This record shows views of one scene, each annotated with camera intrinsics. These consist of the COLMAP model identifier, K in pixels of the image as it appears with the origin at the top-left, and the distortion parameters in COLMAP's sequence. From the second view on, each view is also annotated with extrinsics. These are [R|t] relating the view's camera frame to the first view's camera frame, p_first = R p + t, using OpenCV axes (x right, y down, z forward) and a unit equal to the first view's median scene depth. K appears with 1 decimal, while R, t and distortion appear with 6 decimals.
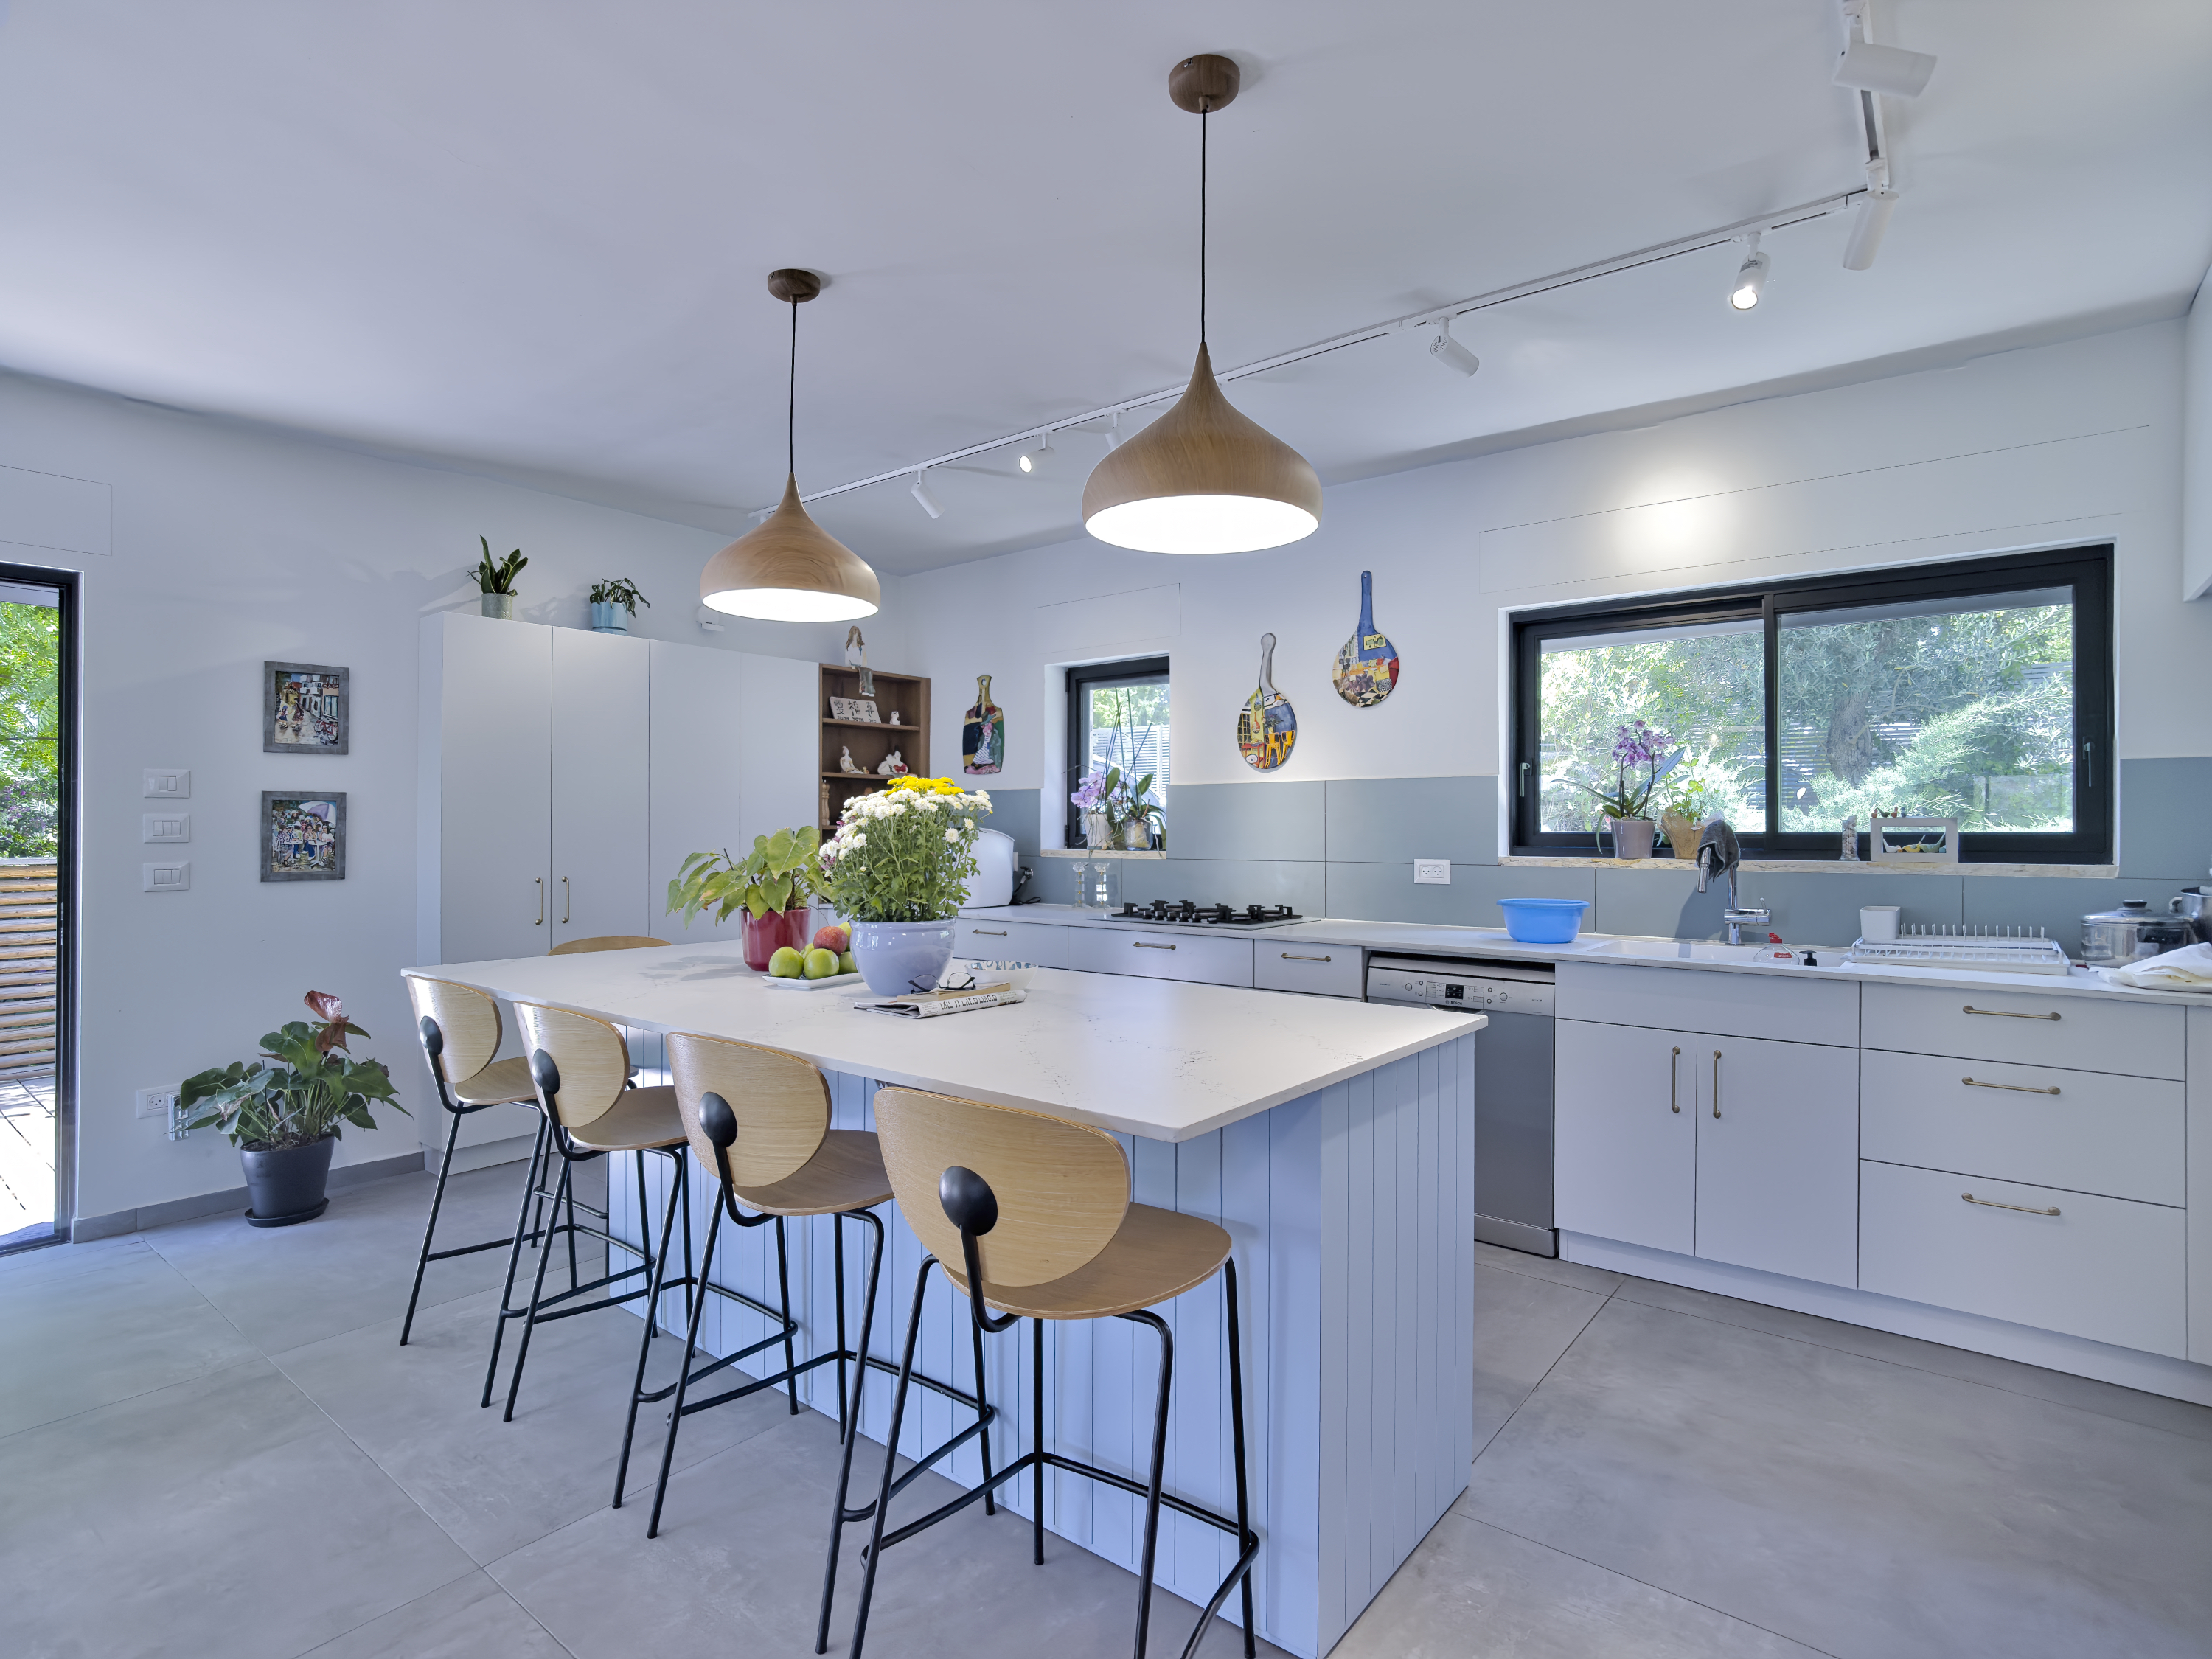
lens RADIAL K [[1141.2, 0, 1105.2], [0, 1141.2, 815.2], [0, 0, 1]] dist [-0.033942, 0.012130]
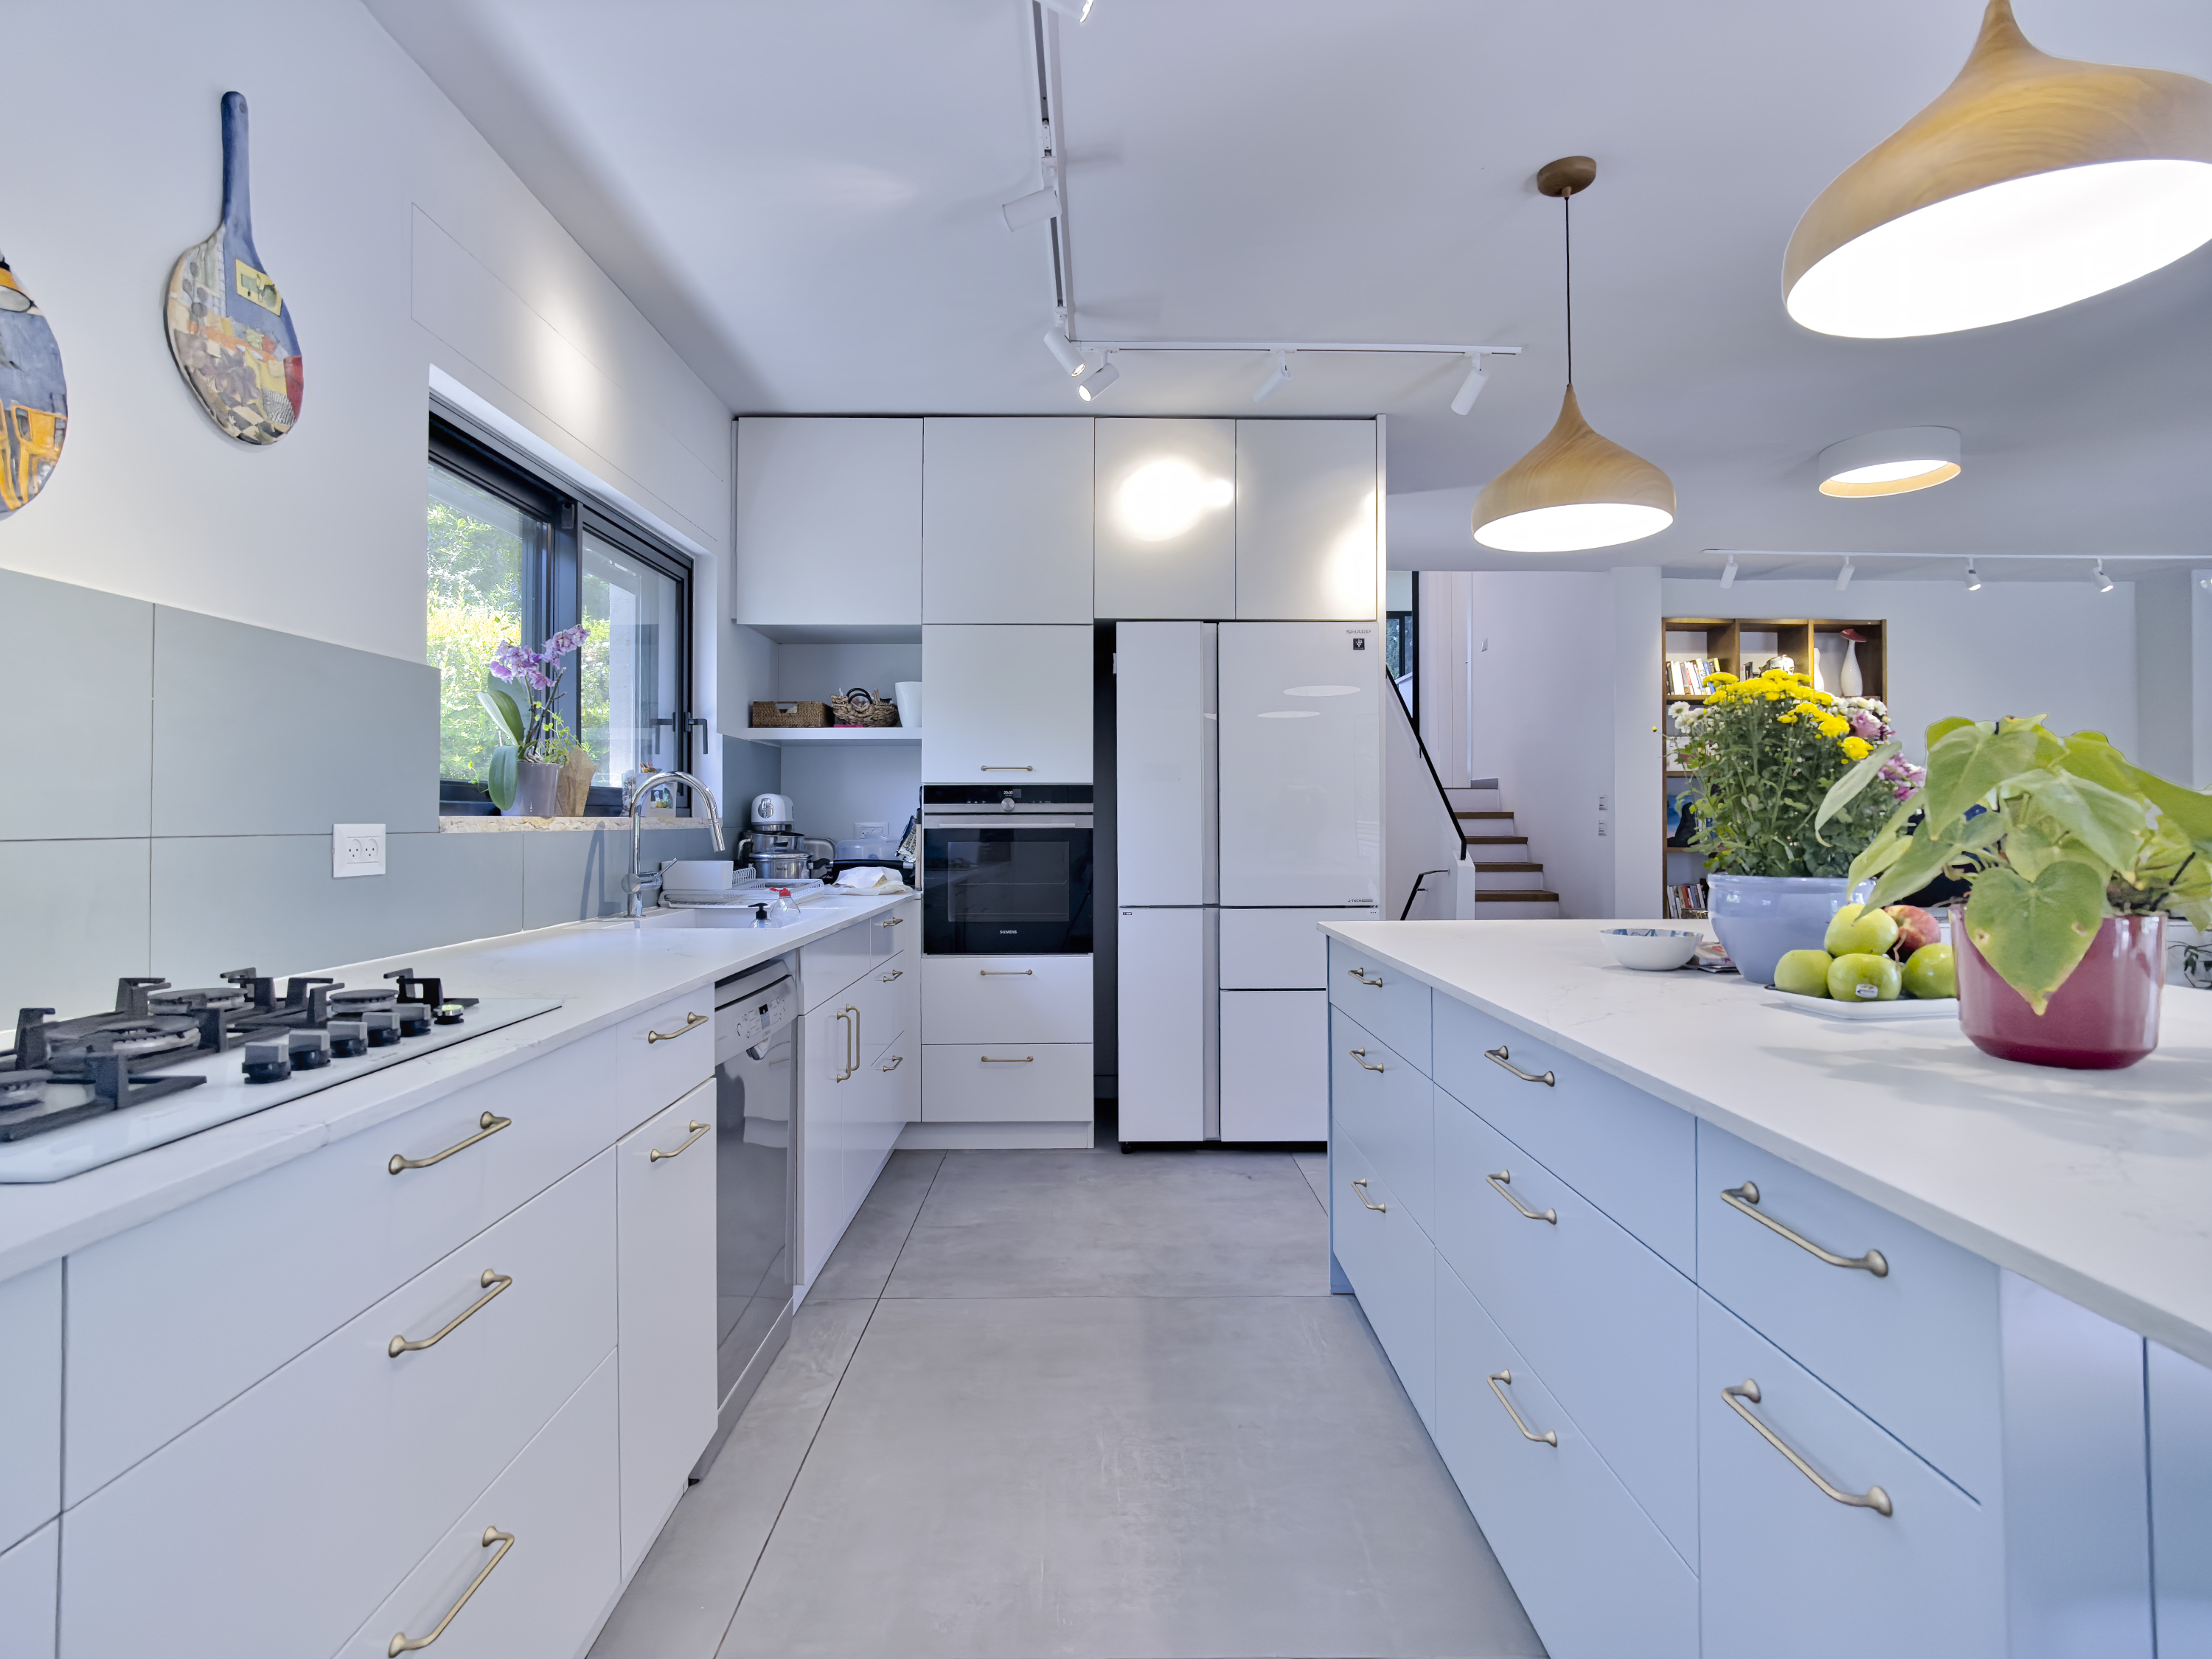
lens RADIAL K [[1141.2, 0, 1097.9], [0, 1141.2, 791.4], [0, 0, 1]] dist [-0.033942, 0.012130]
pose [[-0.625833, 0.017600, 0.779758, -0.267515], [-0.009564, 0.999497, -0.030237, 0.036370], [-0.779898, -0.026381, -0.625350, 1.057604]]
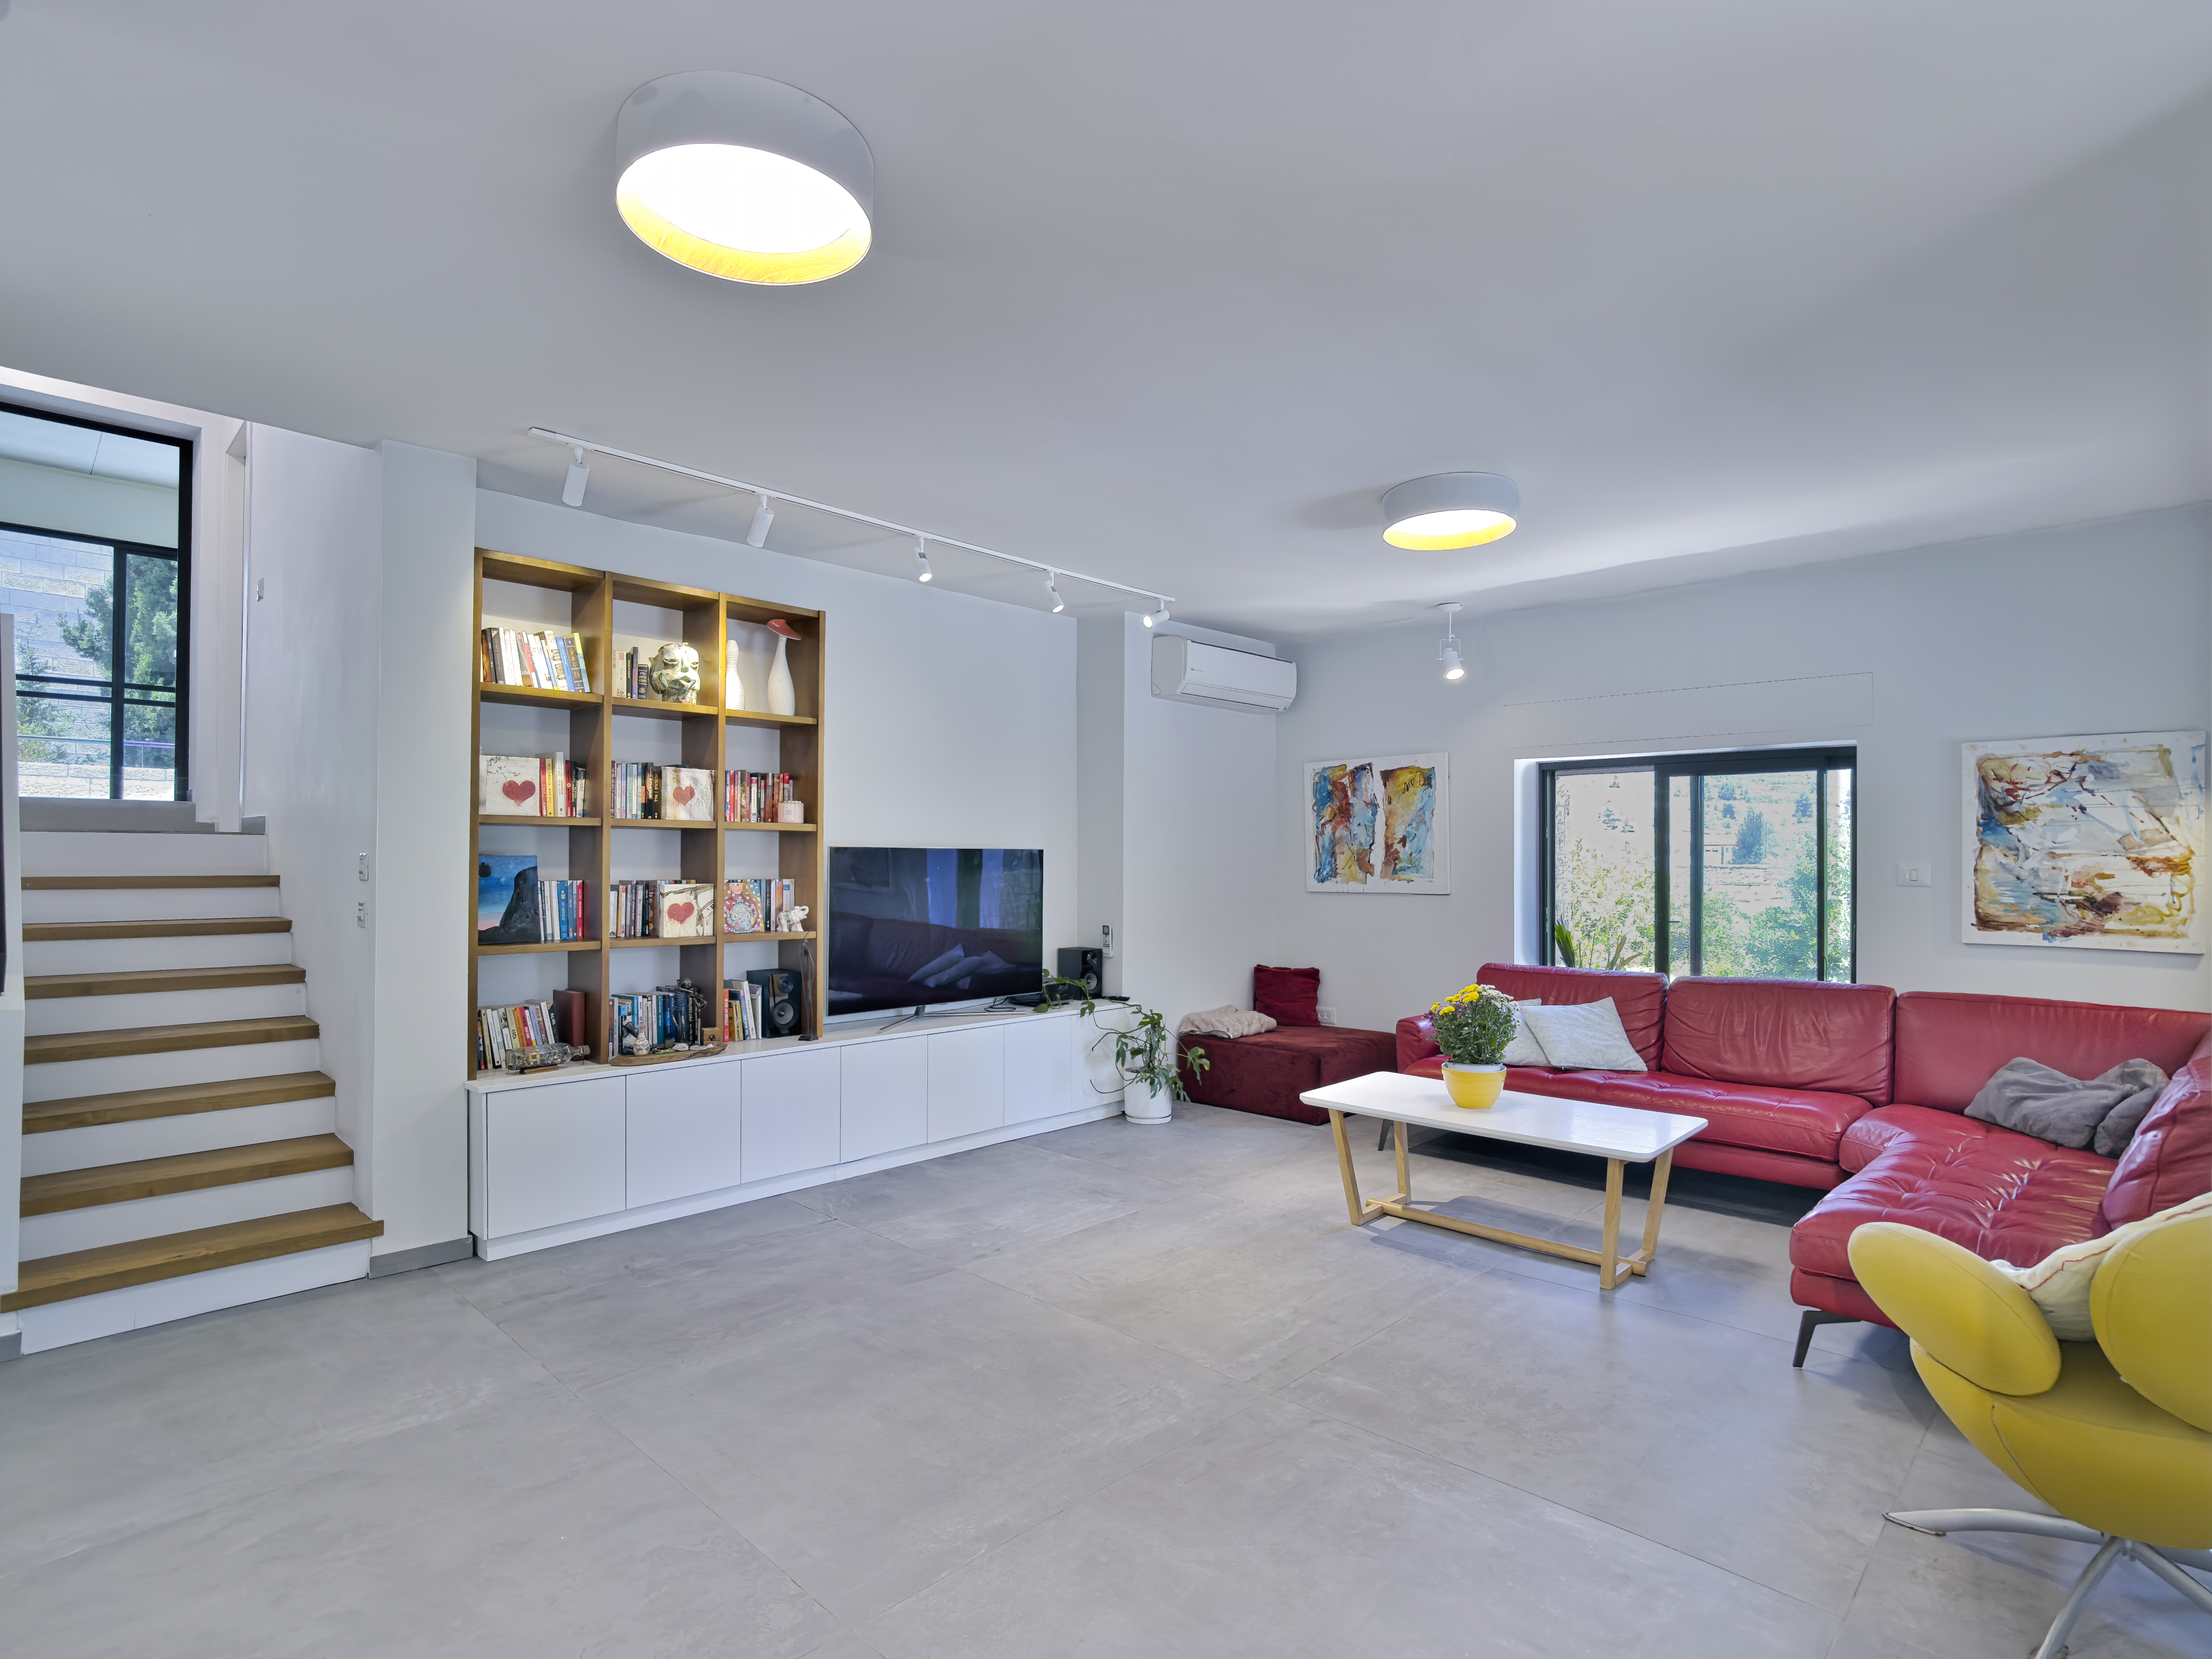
lens RADIAL K [[1141.2, 0, 1114.5], [0, 1141.2, 845.3], [0, 0, 1]] dist [-0.033942, 0.012130]
pose [[-0.995416, -0.004349, 0.095539, -0.135651], [-0.006452, 0.999743, -0.021714, -0.004792], [-0.095420, -0.022231, -0.995189, 0.330035]]
